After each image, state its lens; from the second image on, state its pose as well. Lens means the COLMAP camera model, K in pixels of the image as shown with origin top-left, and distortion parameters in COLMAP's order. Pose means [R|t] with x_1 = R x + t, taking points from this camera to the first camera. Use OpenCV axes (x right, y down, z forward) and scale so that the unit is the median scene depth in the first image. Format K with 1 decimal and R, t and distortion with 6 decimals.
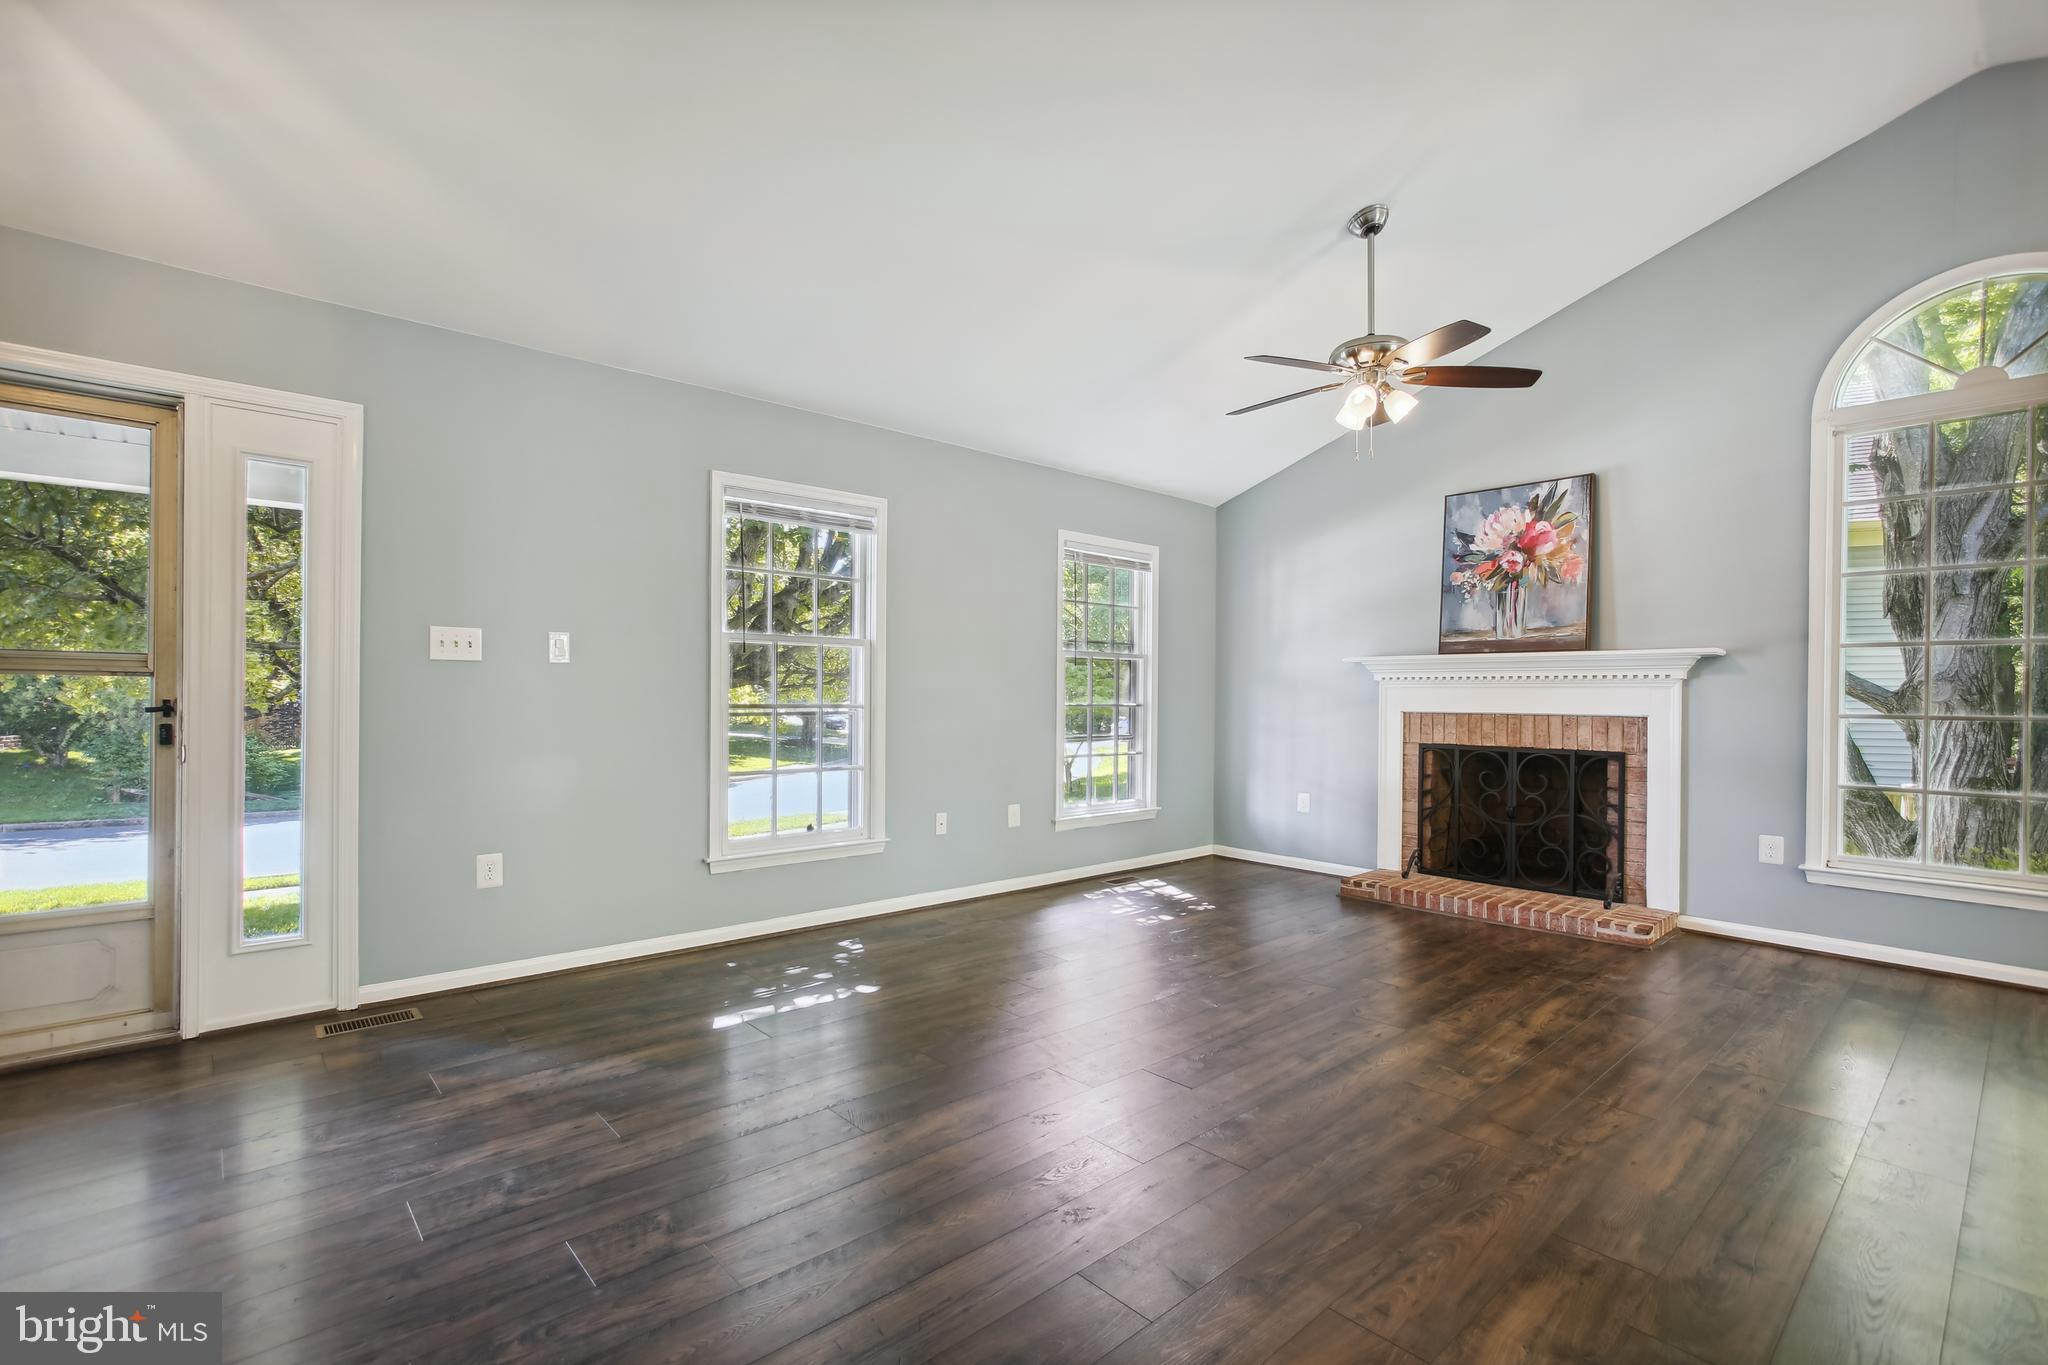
lens RADIAL K [[935.0, 0, 1012.7], [0, 935.0, 687.9], [0, 0, 1]] dist [-0.044930, 0.032452]
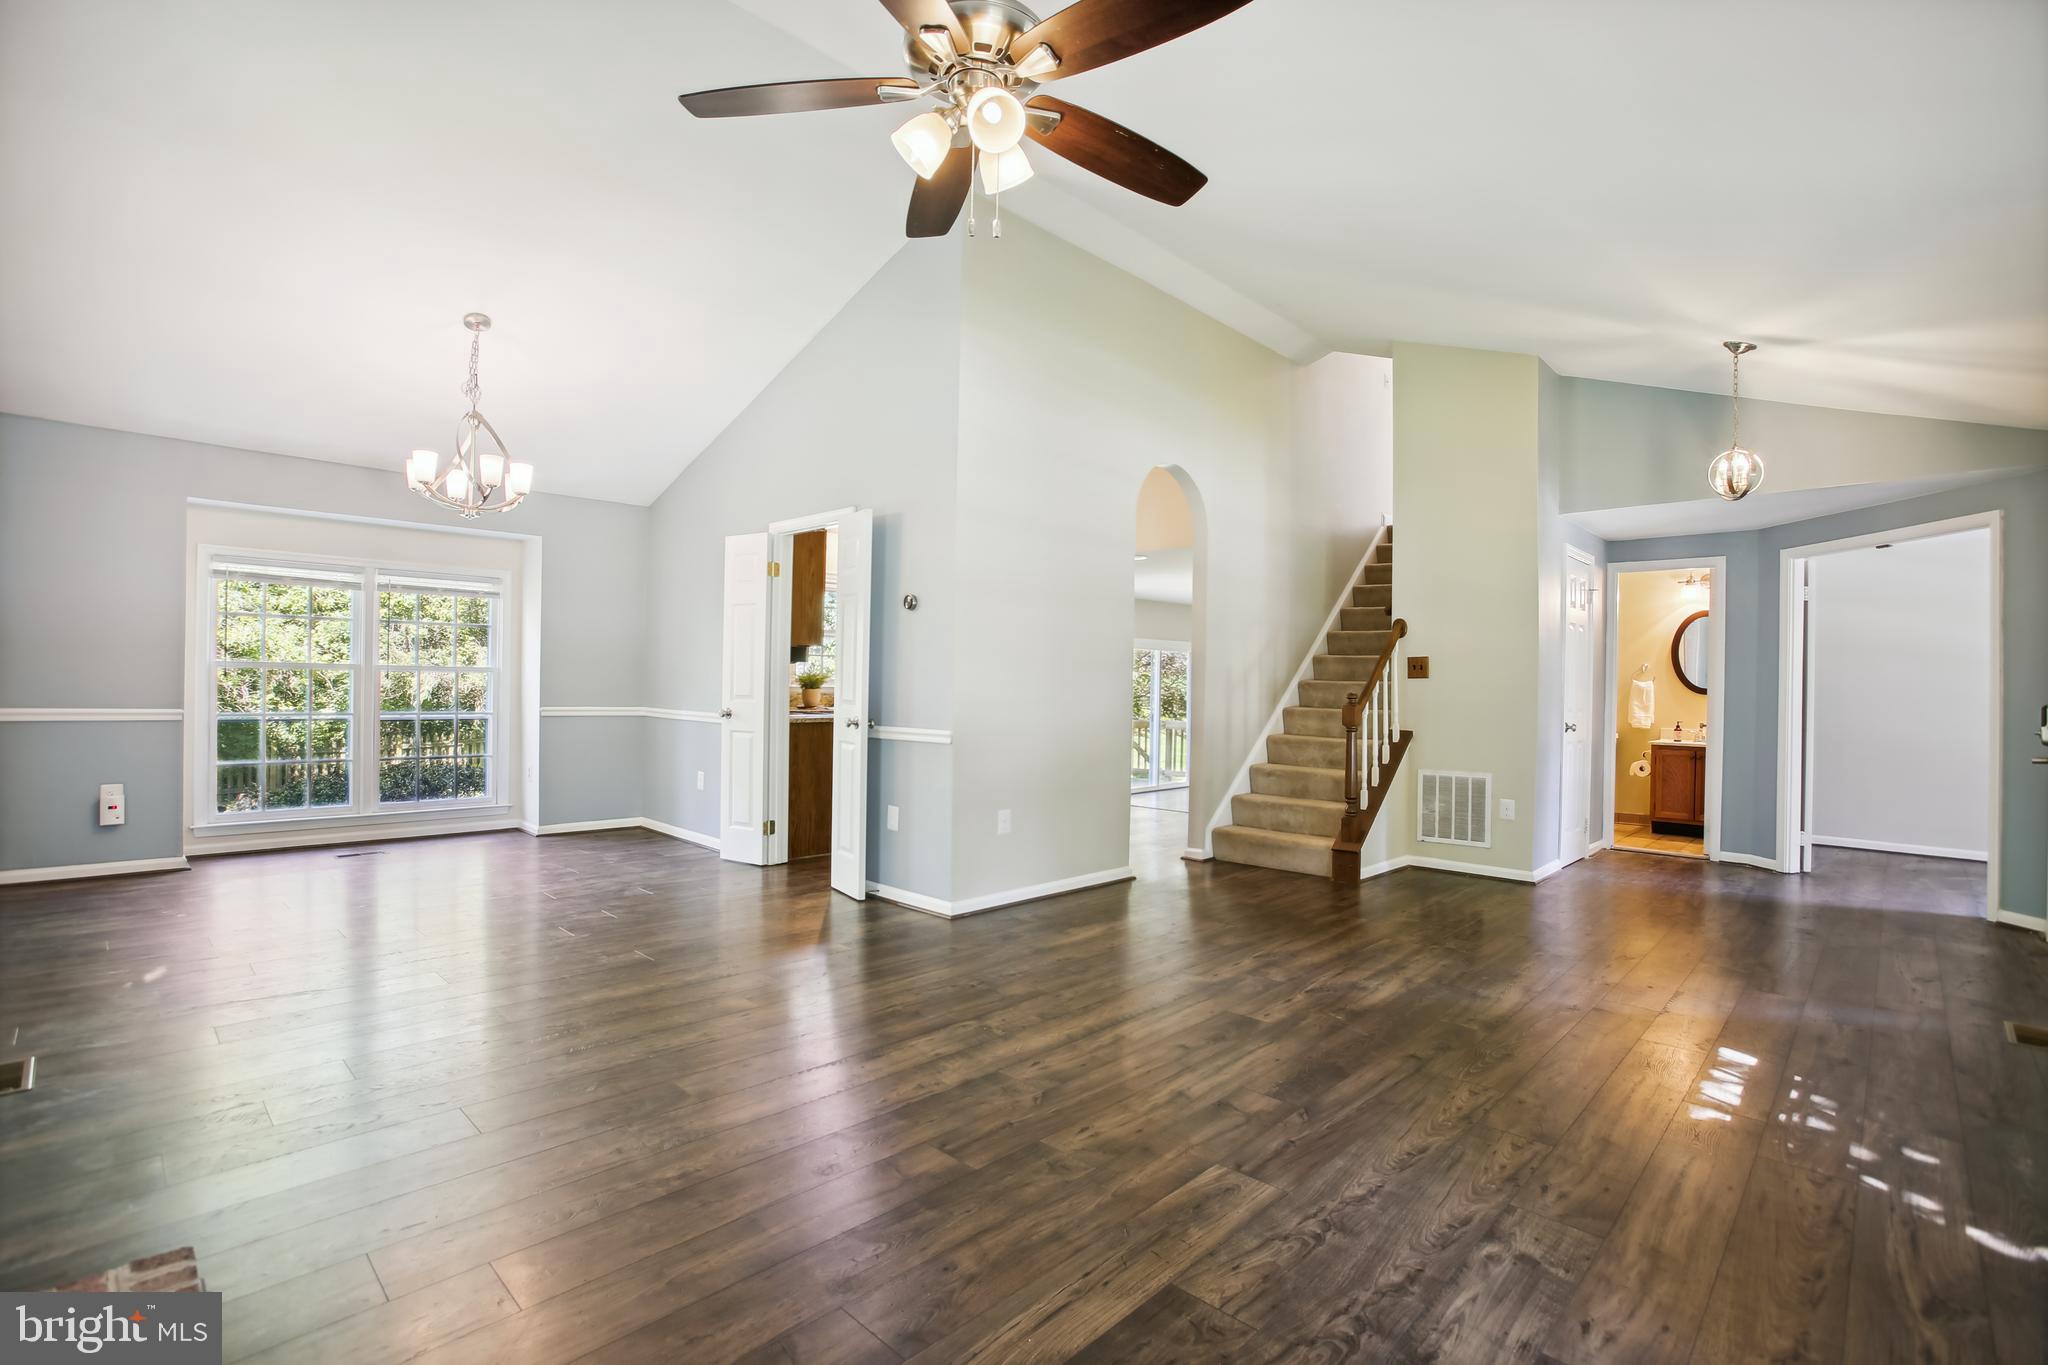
lens RADIAL K [[947.0, 0, 1055.1], [0, 947.0, 686.9], [0, 0, 1]] dist [-0.050619, 0.034473]
pose [[-0.994419, -0.026980, -0.101999, 0.305717], [-0.026913, 0.999636, -0.002035, 0.008131], [0.102017, 0.000722, -0.994782, 1.217590]]
